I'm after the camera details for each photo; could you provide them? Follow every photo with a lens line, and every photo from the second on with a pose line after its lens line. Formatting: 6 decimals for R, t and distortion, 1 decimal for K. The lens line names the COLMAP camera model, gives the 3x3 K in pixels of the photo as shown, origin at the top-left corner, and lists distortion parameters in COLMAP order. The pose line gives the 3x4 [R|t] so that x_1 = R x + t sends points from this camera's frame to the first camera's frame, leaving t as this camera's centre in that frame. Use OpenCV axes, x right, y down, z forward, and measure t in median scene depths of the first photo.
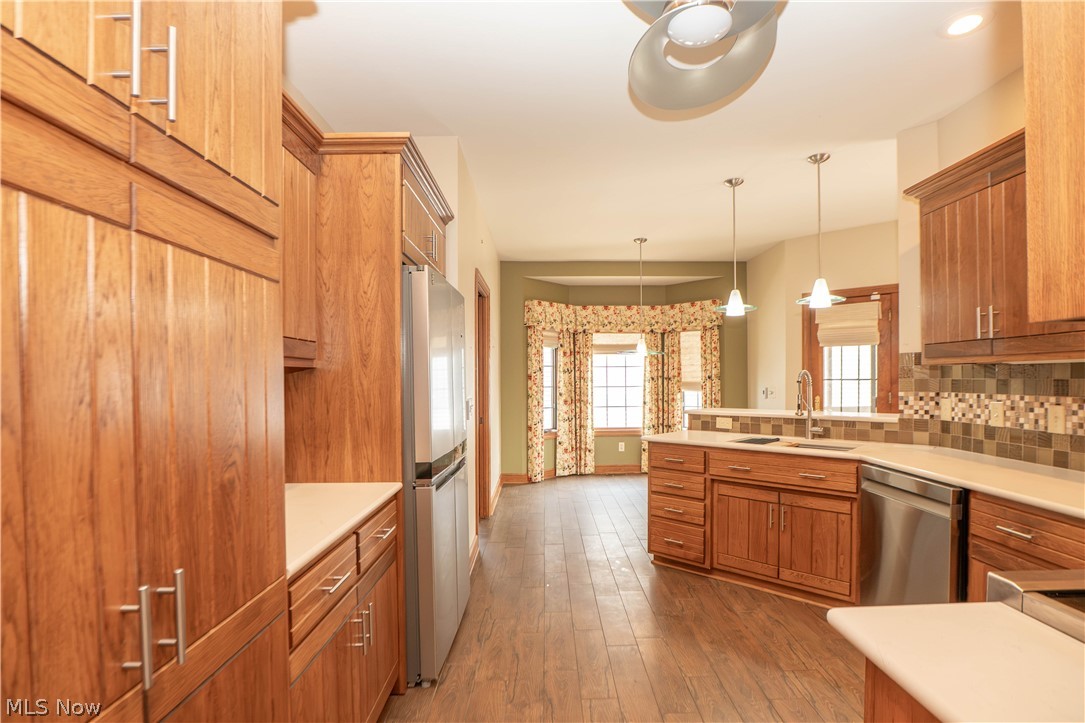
lens RADIAL K [[542.2, 0, 548.0], [0, 542.2, 388.7], [0, 0, 1]] dist [-0.035865, 0.007690]
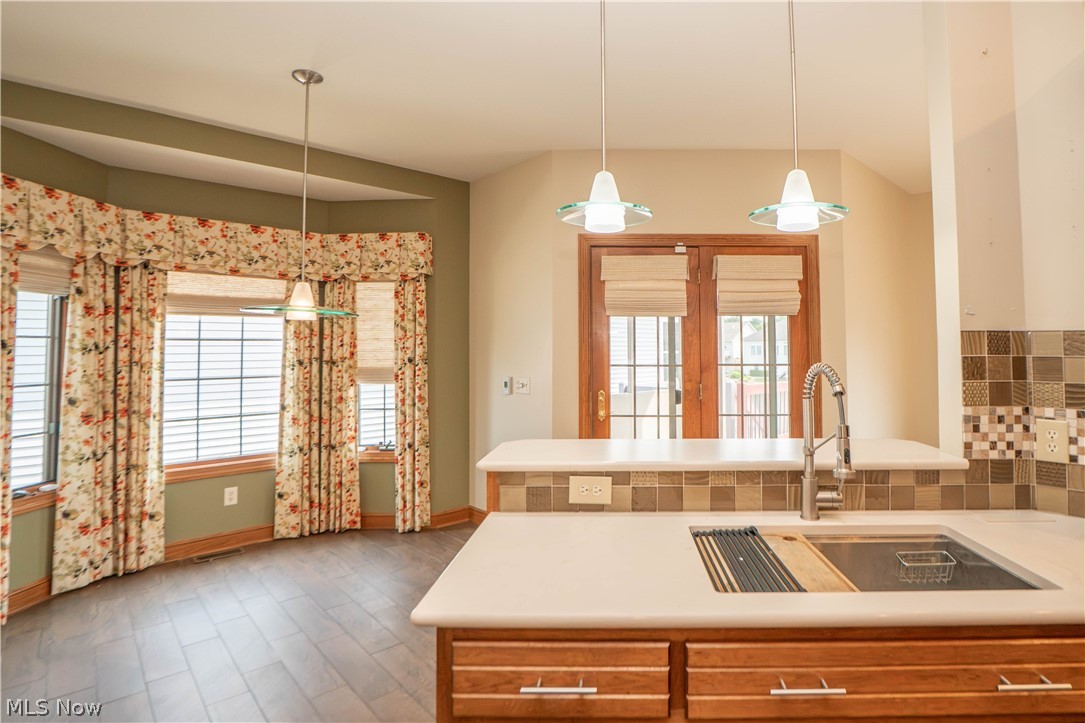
lens RADIAL K [[542.2, 0, 602.7], [0, 542.2, 324.2], [0, 0, 1]] dist [-0.035865, 0.007690]
pose [[0.704567, 0.032803, 0.708879, 0.031879], [0.012776, 0.998183, -0.058889, -0.031210], [-0.709523, 0.050548, 0.702867, 0.573874]]
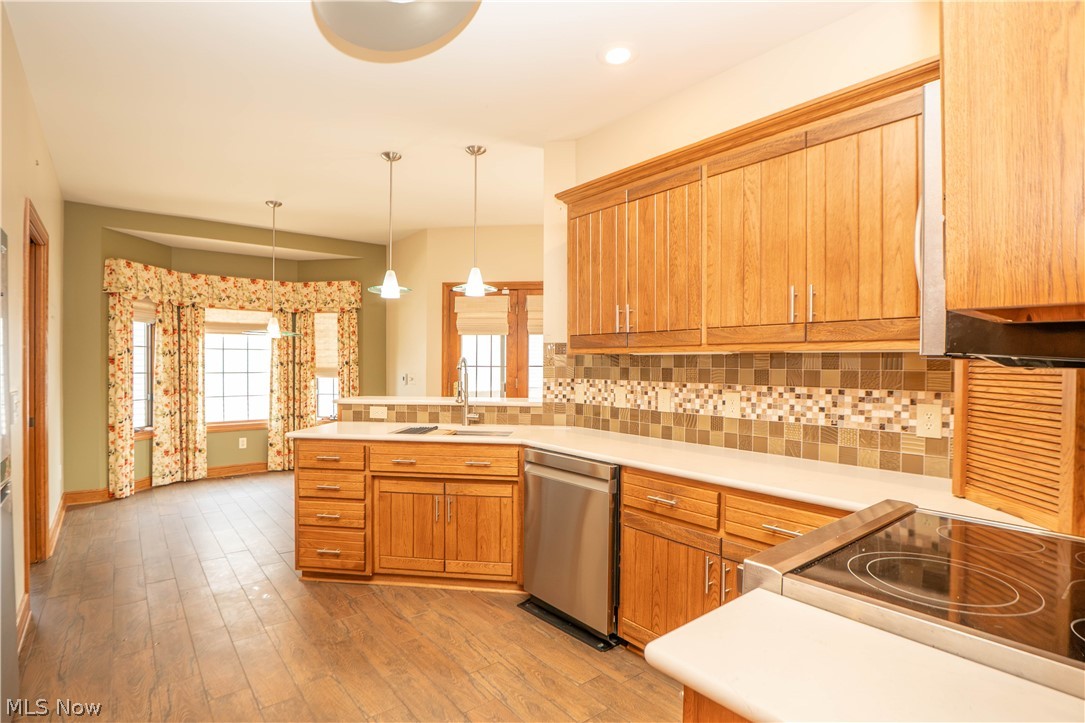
lens RADIAL K [[542.2, 0, 521.3], [0, 542.2, 369.8], [0, 0, 1]] dist [-0.035865, 0.007690]
pose [[0.801388, 0.004246, 0.598130, -0.027543], [0.000938, 0.999965, -0.008356, -0.001550], [-0.598145, 0.007257, 0.801355, 0.088775]]
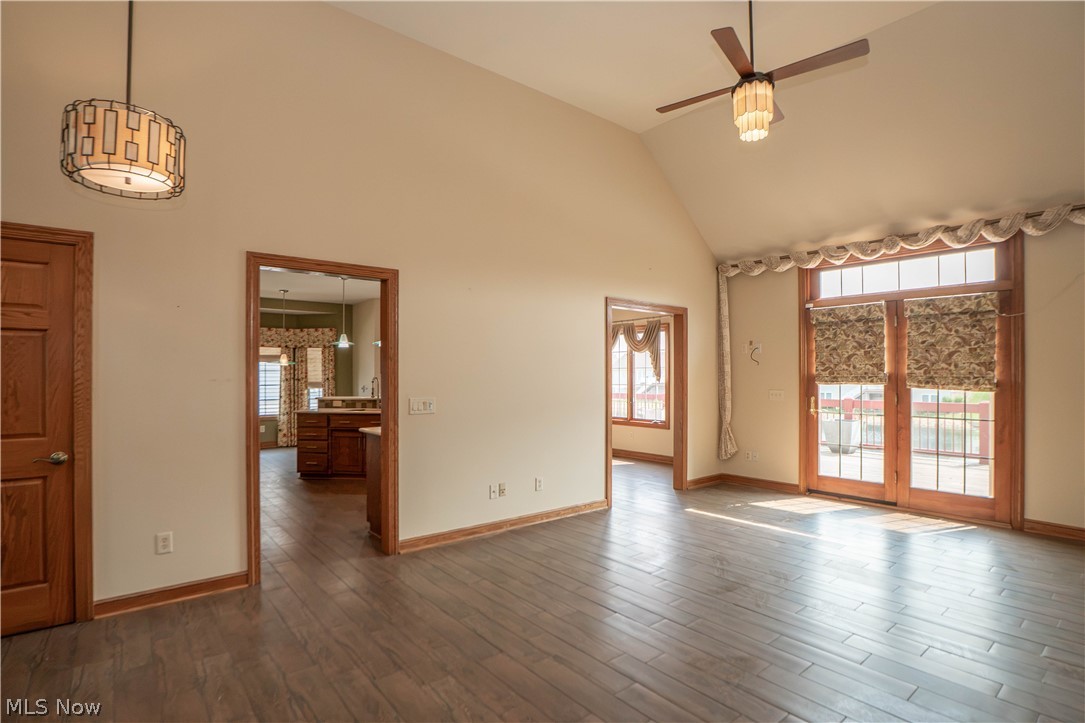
lens RADIAL K [[554.4, 0, 532.9], [0, 554.4, 368.5], [0, 0, 1]] dist [-0.024283, 0.000557]
pose [[0.792966, 0.012000, 0.609148, -0.254845], [0.009631, 0.999434, -0.032227, 0.007060], [-0.609190, 0.031422, 0.792401, -0.782060]]
